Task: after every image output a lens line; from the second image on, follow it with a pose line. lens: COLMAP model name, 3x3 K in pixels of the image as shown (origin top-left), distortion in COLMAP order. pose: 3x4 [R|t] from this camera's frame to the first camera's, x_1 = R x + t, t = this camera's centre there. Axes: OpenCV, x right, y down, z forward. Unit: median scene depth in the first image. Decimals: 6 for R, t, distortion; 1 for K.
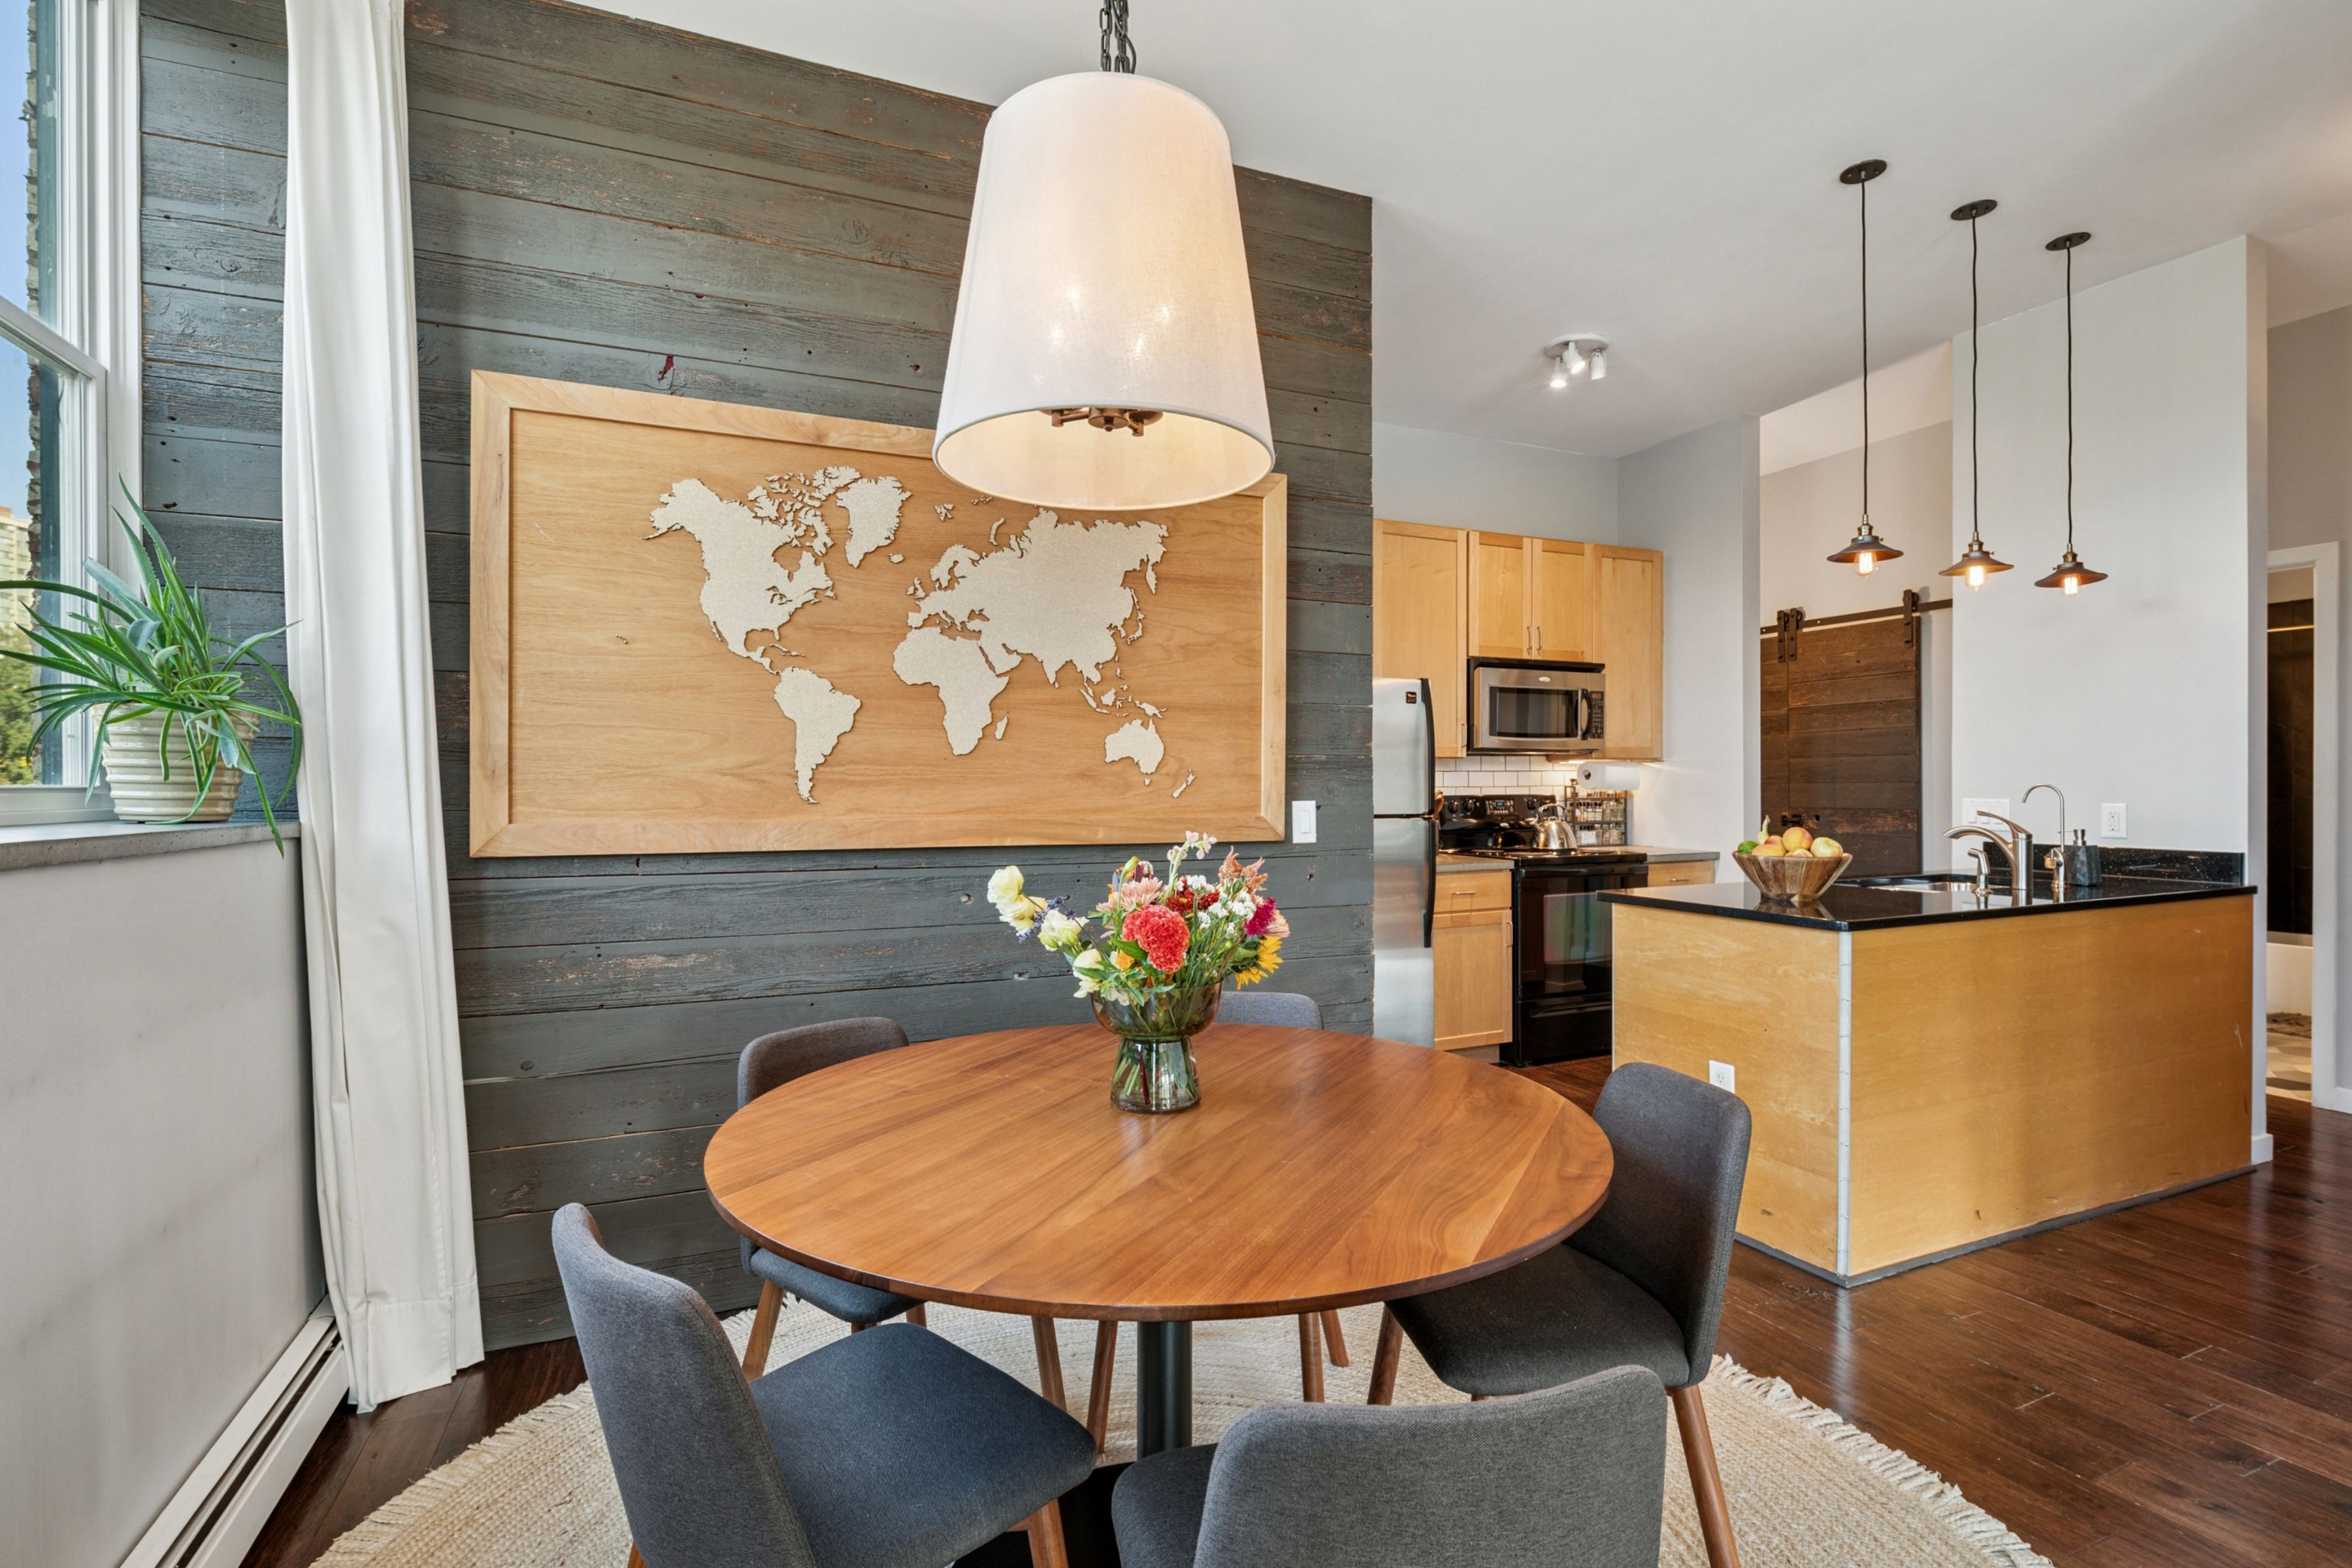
lens RADIAL K [[1059.4, 0, 1177.9], [0, 1059.4, 789.0], [0, 0, 1]] dist [-0.011751, -0.000266]
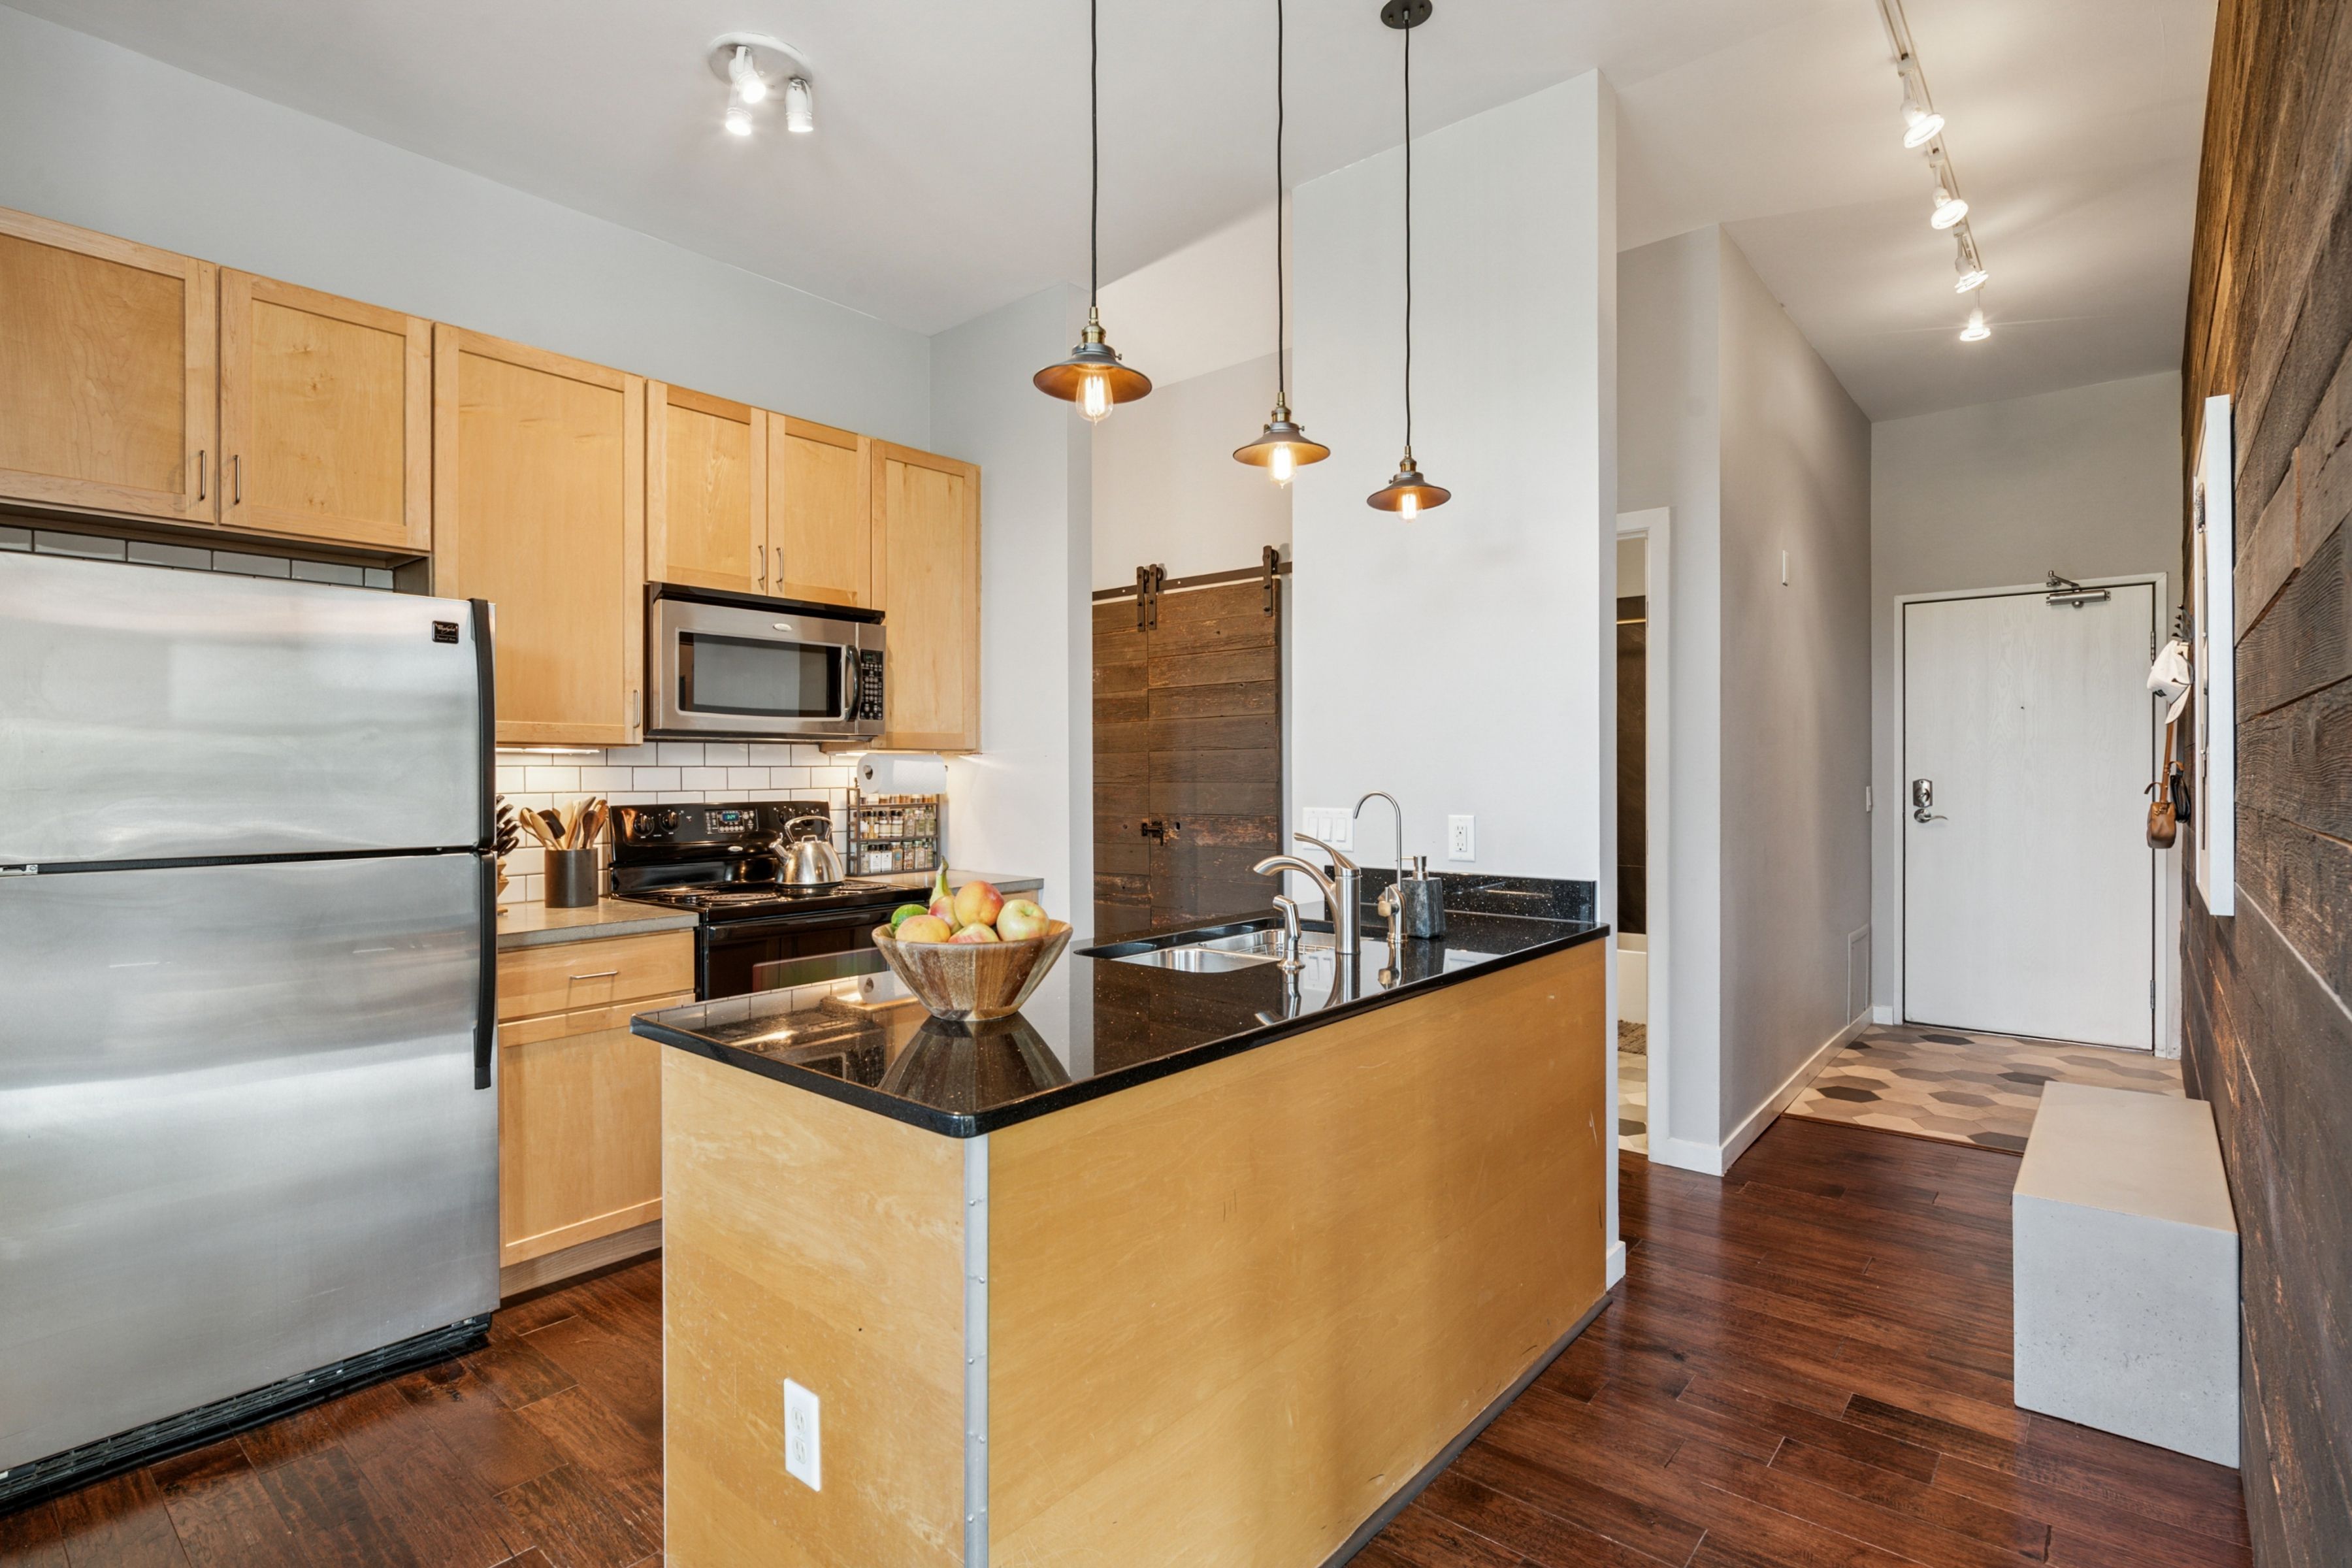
lens RADIAL K [[1118.1, 0, 1171.2], [0, 1118.1, 776.9], [0, 0, 1]] dist [-0.003501, -0.002905]
pose [[0.895620, -0.000436, 0.444819, 0.441715], [0.002288, 0.999991, -0.003627, -0.013848], [-0.444814, 0.004266, 0.895613, 0.473983]]
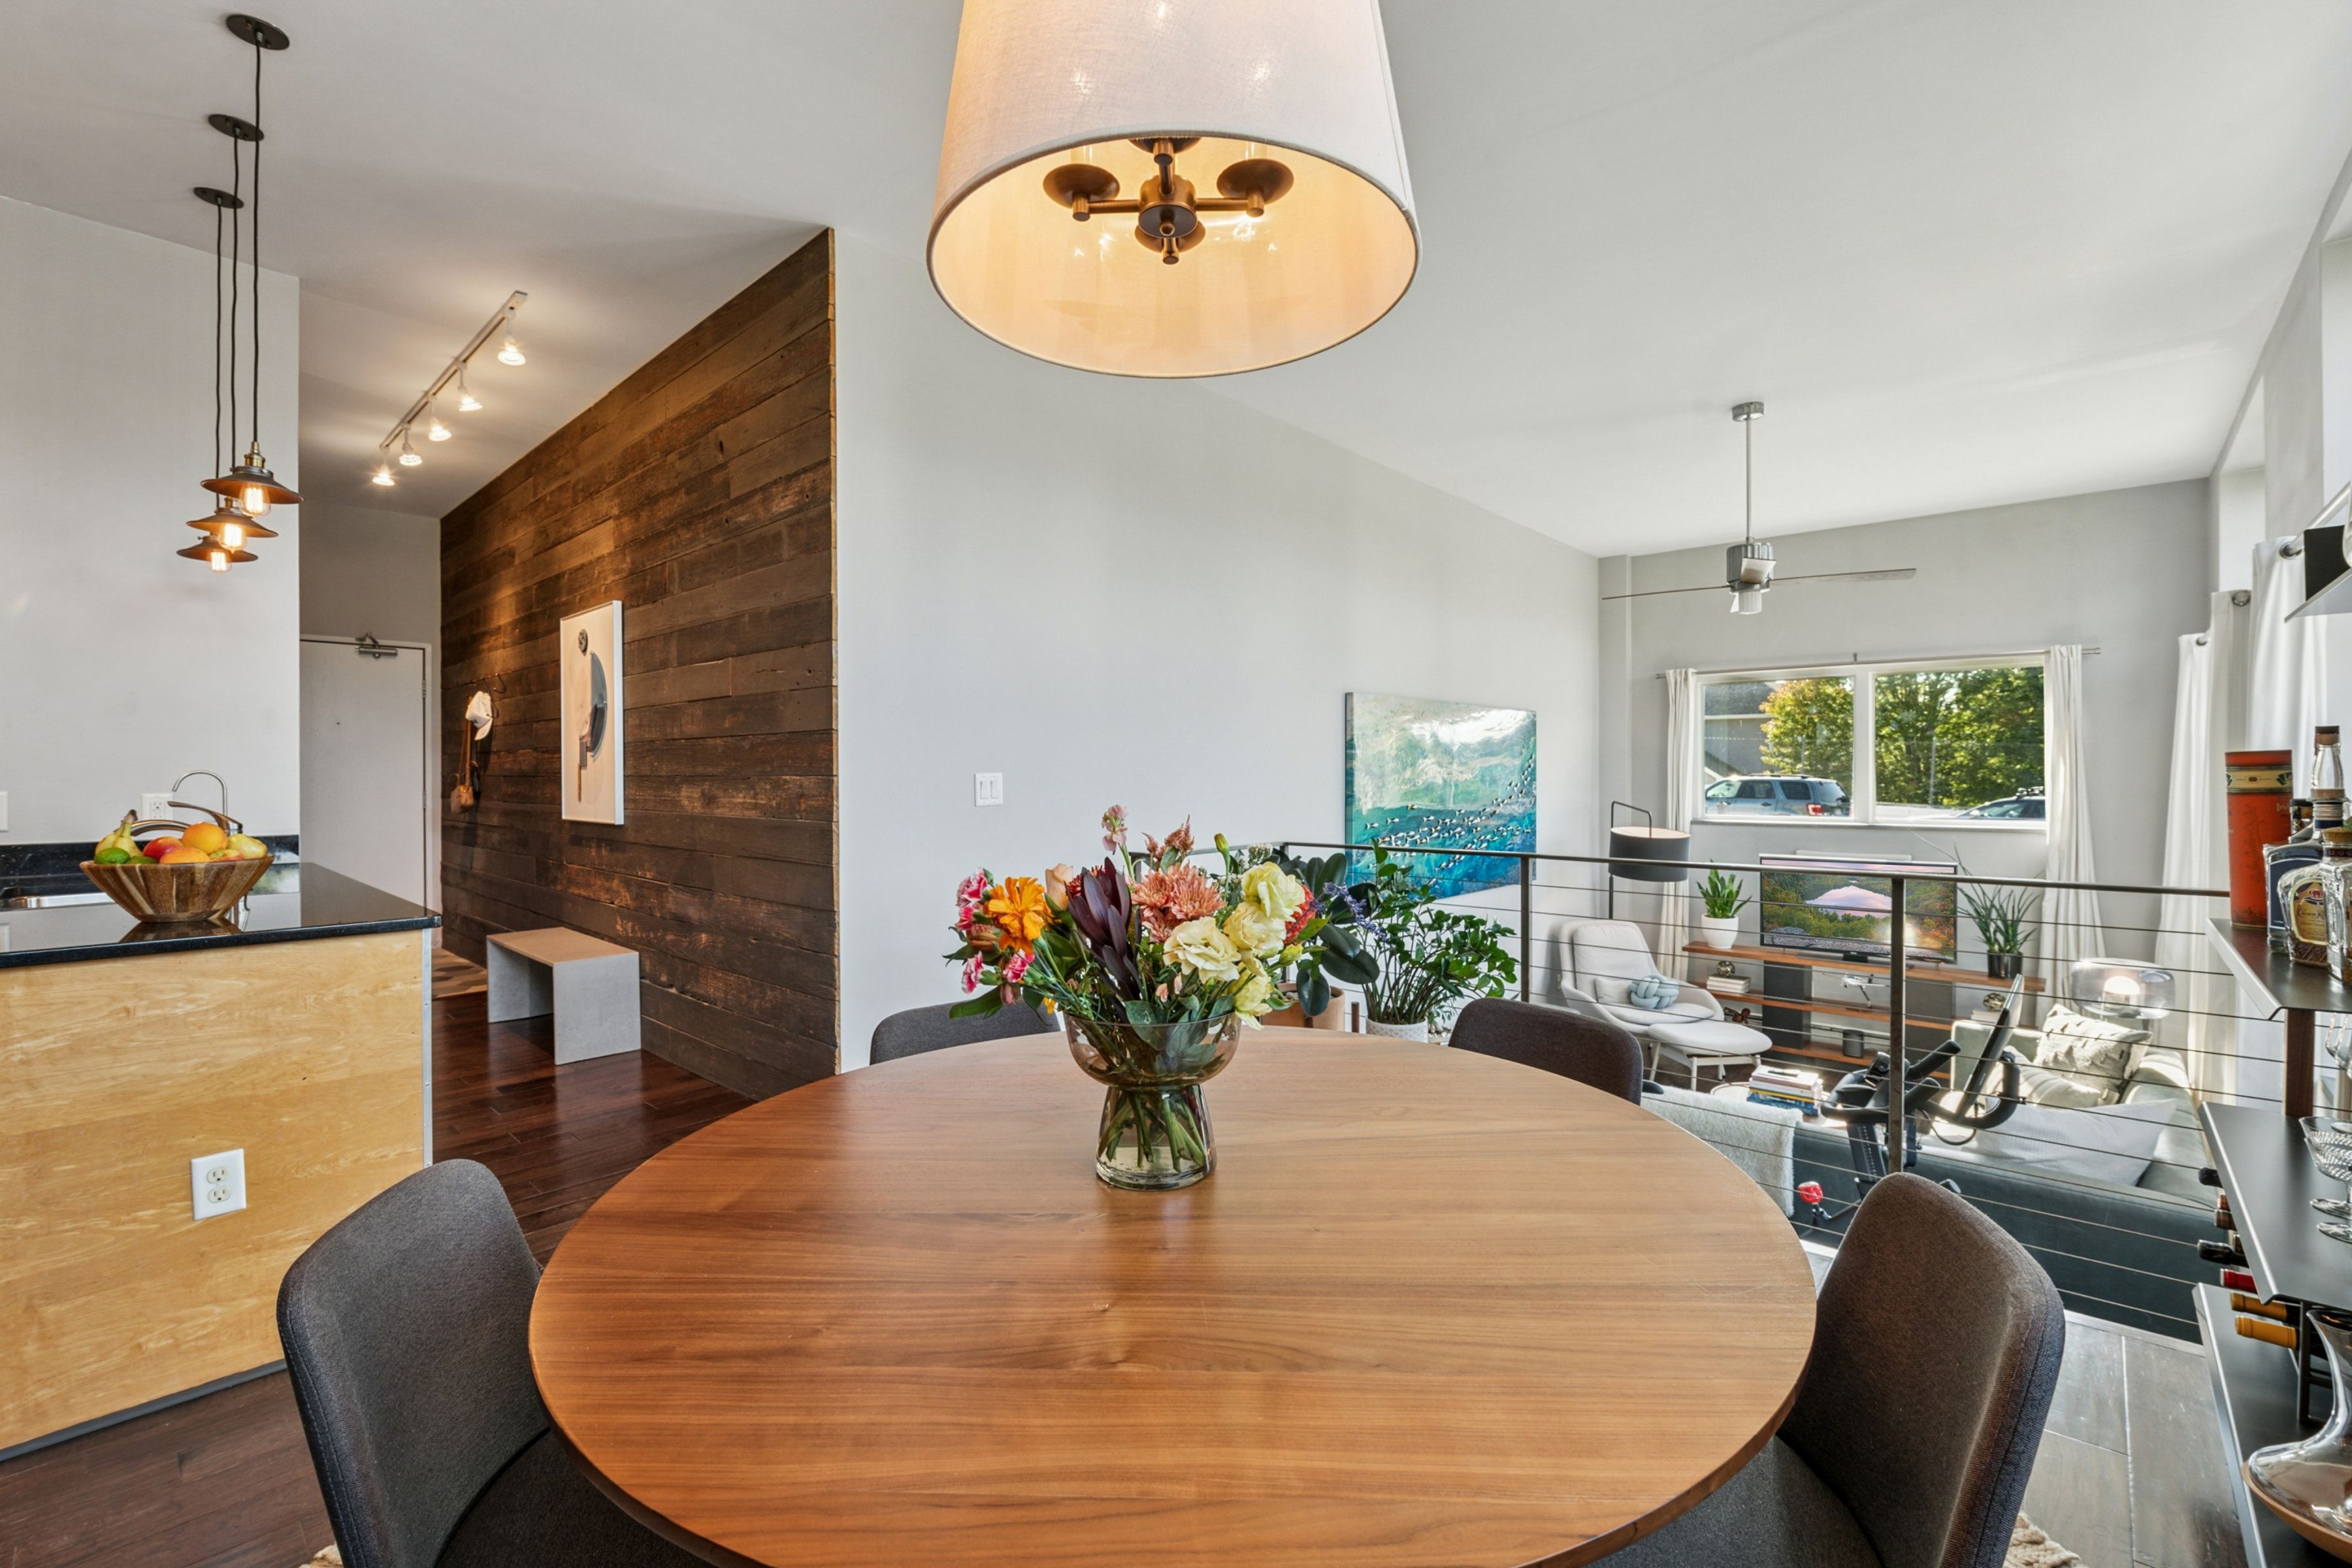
lens RADIAL K [[1003.2, 0, 1151.4], [0, 1003.2, 785.3], [0, 0, 1]] dist [-0.022495, 0.000605]
pose [[-0.394047, -0.005324, 0.919075, -0.354009], [0.012902, 0.999853, 0.011324, 0.009311], [-0.919000, 0.016320, -0.393920, 0.676855]]
